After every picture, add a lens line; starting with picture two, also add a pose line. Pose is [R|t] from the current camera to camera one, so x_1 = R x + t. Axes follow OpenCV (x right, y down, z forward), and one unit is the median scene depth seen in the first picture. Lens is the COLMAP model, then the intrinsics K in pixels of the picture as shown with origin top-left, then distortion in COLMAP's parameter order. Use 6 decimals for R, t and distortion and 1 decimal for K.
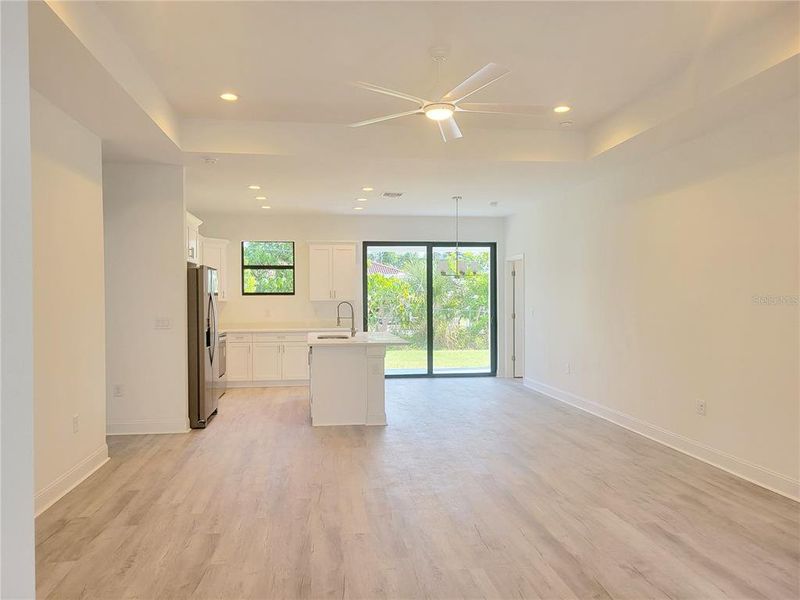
lens RADIAL K [[604.1, 0, 396.6], [0, 604.1, 300.7], [0, 0, 1]] dist [0.038540, -0.001765]
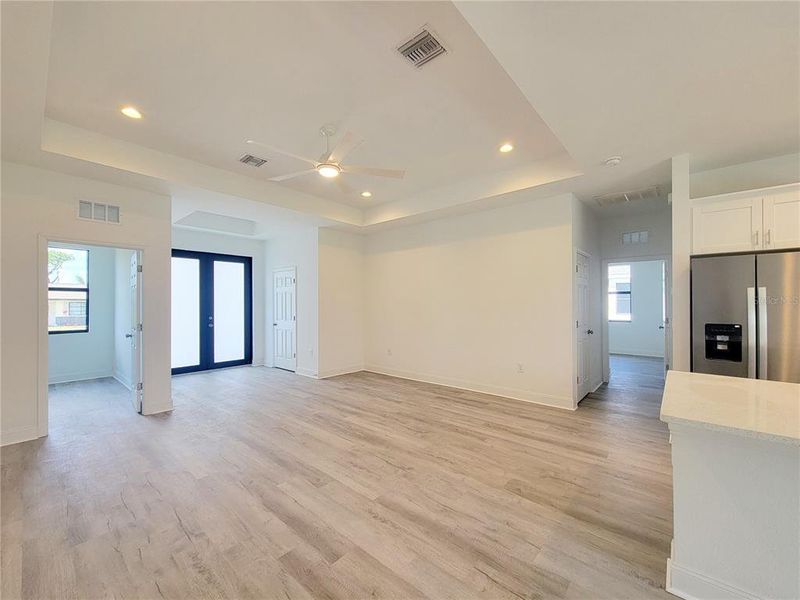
lens RADIAL K [[324.8, 0, 398.6], [0, 324.8, 301.1], [0, 0, 1]] dist [-0.000017, 0.000194]
pose [[-0.754780, 0.003809, -0.655966, 0.456698], [0.003367, 0.999992, 0.001933, -0.004739], [0.655969, -0.000749, -0.754788, 1.707217]]
